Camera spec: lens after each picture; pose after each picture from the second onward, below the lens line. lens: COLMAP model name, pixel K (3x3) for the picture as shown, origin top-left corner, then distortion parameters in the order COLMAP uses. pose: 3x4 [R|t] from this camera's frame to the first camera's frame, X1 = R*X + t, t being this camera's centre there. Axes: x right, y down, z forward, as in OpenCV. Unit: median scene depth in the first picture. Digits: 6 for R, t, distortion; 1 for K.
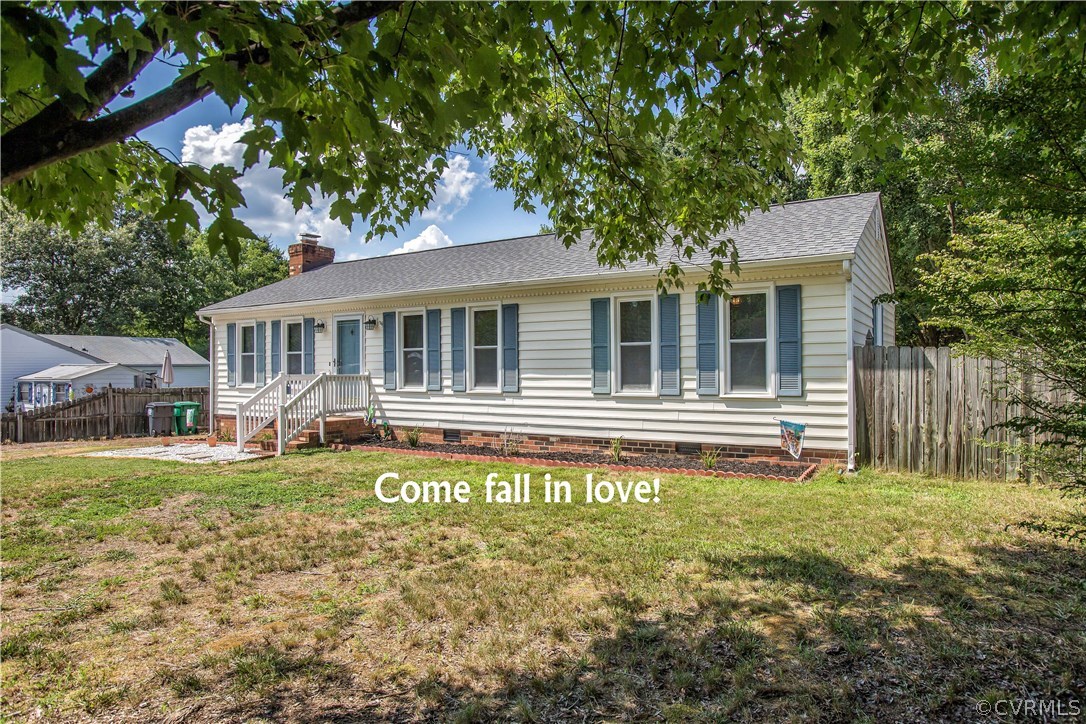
lens RADIAL K [[676.6, 0, 542.4], [0, 676.6, 362.7], [0, 0, 1]] dist [-0.054919, -0.000407]
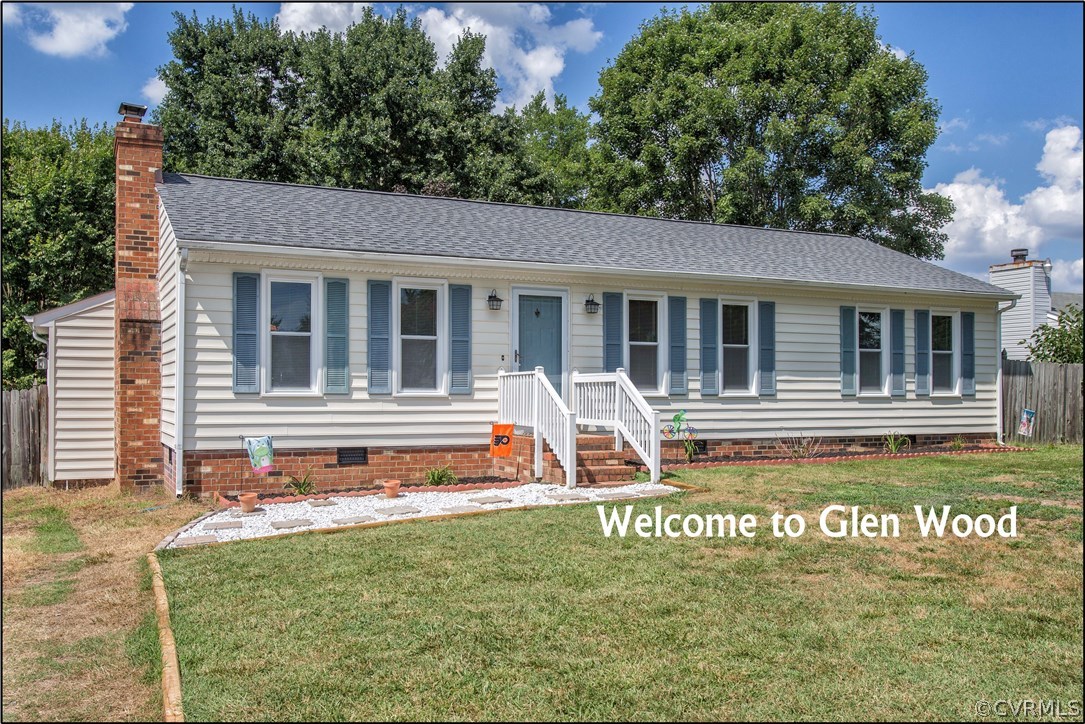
lens RADIAL K [[699.7, 0, 542.2], [0, 699.7, 366.7], [0, 0, 1]] dist [-0.006077, 0.000382]
pose [[0.618681, 0.014850, 0.785502, -0.950424], [-0.024930, 0.999689, 0.000736, 0.010124], [-0.785246, -0.020038, 0.618859, 0.607853]]
